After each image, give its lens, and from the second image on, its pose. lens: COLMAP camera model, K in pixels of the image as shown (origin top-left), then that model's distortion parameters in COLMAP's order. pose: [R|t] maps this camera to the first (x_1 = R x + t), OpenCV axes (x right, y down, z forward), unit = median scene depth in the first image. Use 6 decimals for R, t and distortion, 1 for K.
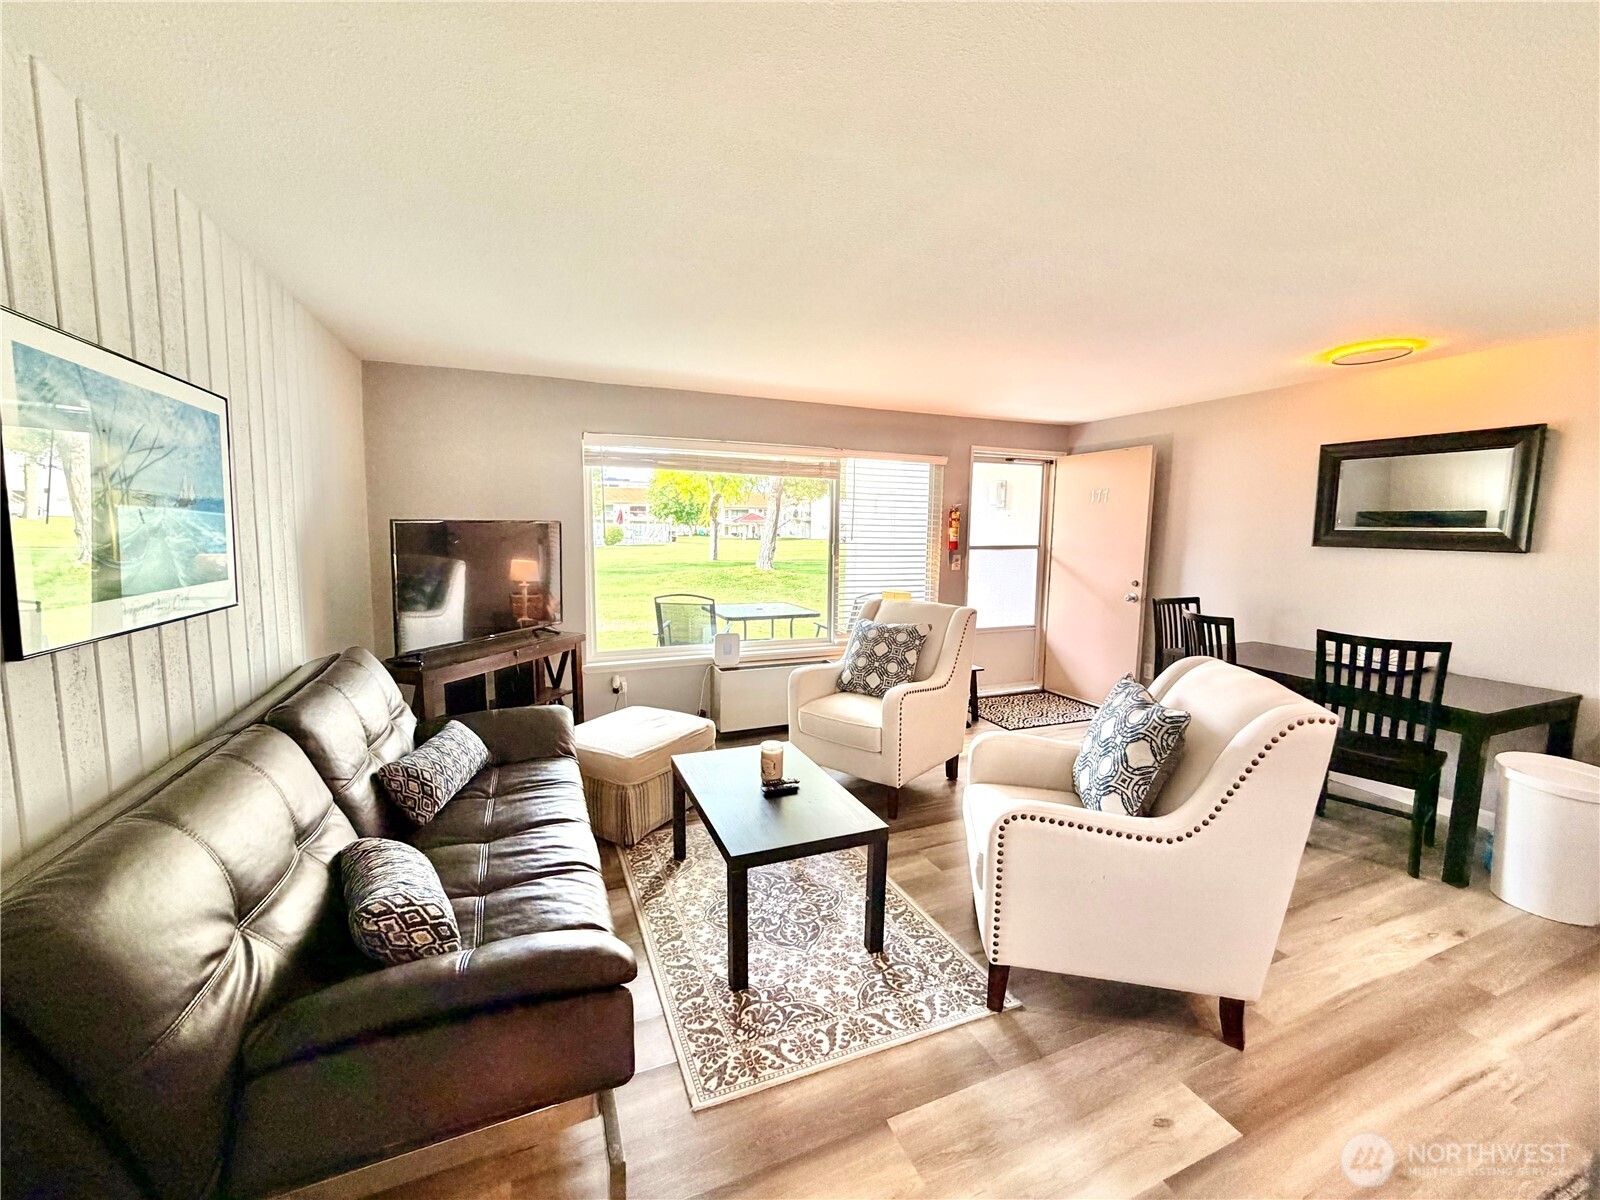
lens RADIAL K [[634.0, 0, 799.0], [0, 634.0, 599.9], [0, 0, 1]] dist [-0.001094, 0.000624]
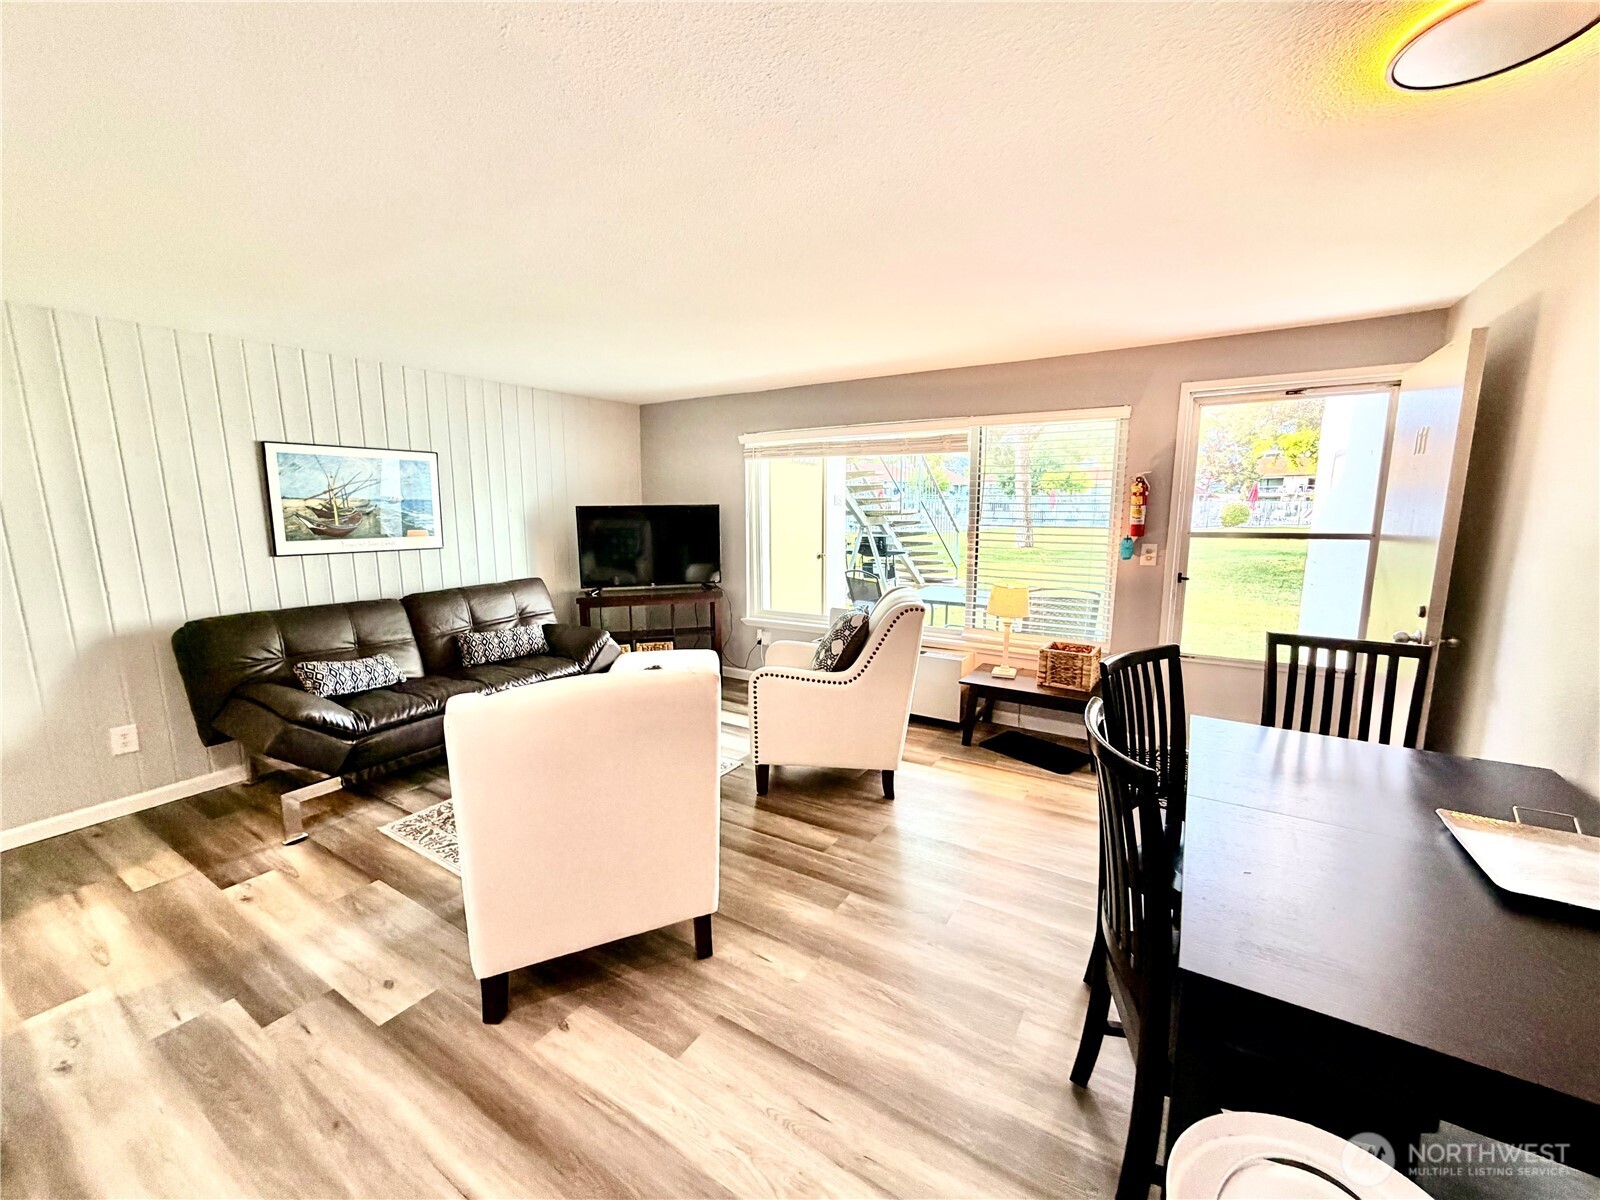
lens RADIAL K [[634.0, 0, 796.4], [0, 634.0, 602.7], [0, 0, 1]] dist [-0.001094, 0.000624]
pose [[0.579390, 0.112545, -0.807243, 0.677110], [-0.083575, 0.993404, 0.078514, -0.032422], [0.810754, 0.021976, 0.584974, 0.309565]]
